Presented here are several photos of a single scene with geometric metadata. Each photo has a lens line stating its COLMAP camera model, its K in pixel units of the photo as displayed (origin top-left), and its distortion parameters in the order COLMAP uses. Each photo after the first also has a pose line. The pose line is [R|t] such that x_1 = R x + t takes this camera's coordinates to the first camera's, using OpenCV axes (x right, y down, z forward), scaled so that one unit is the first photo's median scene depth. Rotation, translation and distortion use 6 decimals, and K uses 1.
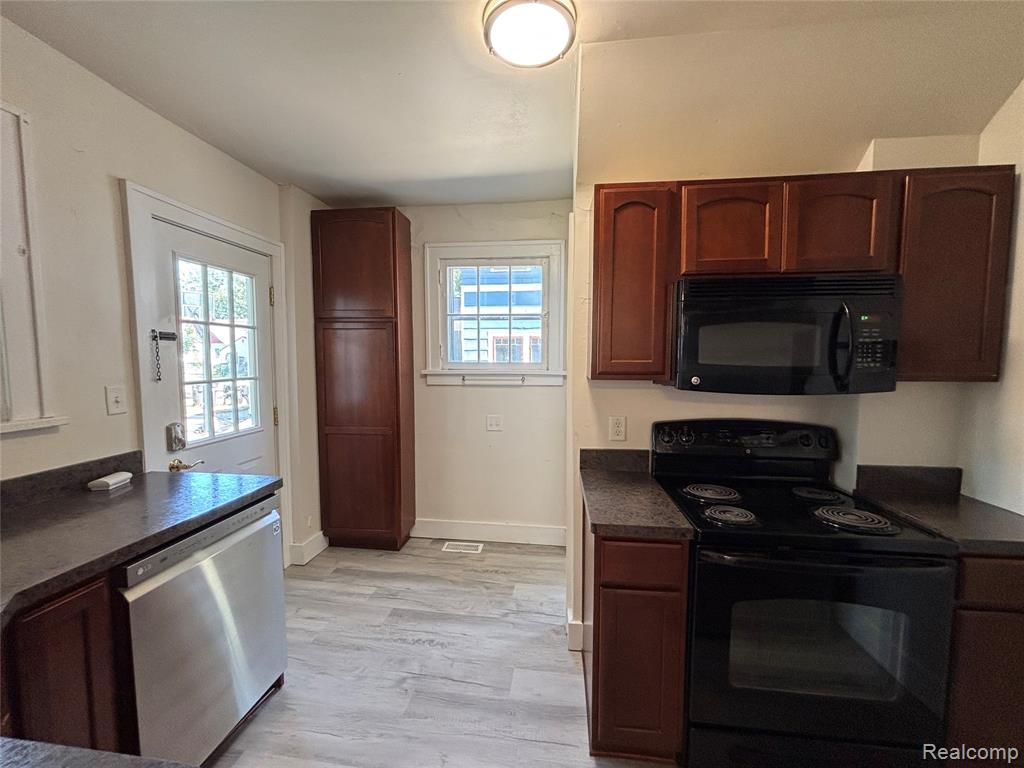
lens RADIAL K [[416.9, 0, 513.8], [0, 416.9, 382.6], [0, 0, 1]] dist [0.001788, 0.000472]
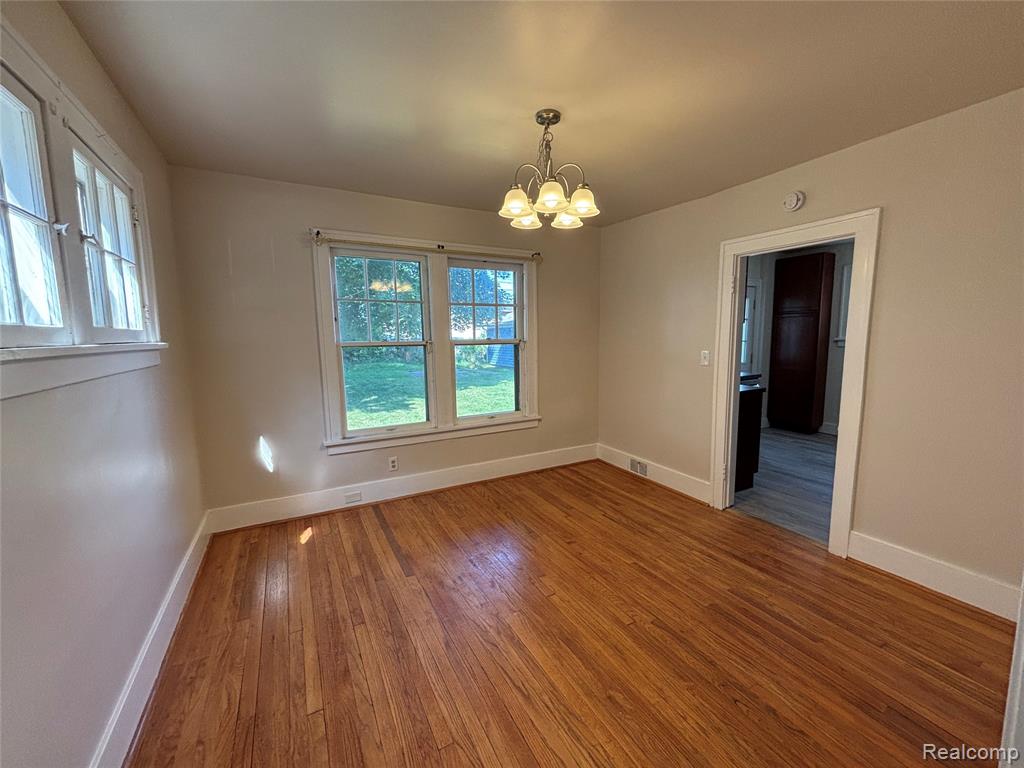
lens RADIAL K [[416.9, 0, 518.6], [0, 416.9, 383.0], [0, 0, 1]] dist [0.001788, 0.000472]
pose [[0.586225, 0.082478, -0.805939, 0.443822], [-0.042708, 0.996567, 0.070922, 0.092706], [0.809022, -0.007156, 0.587735, -1.152396]]
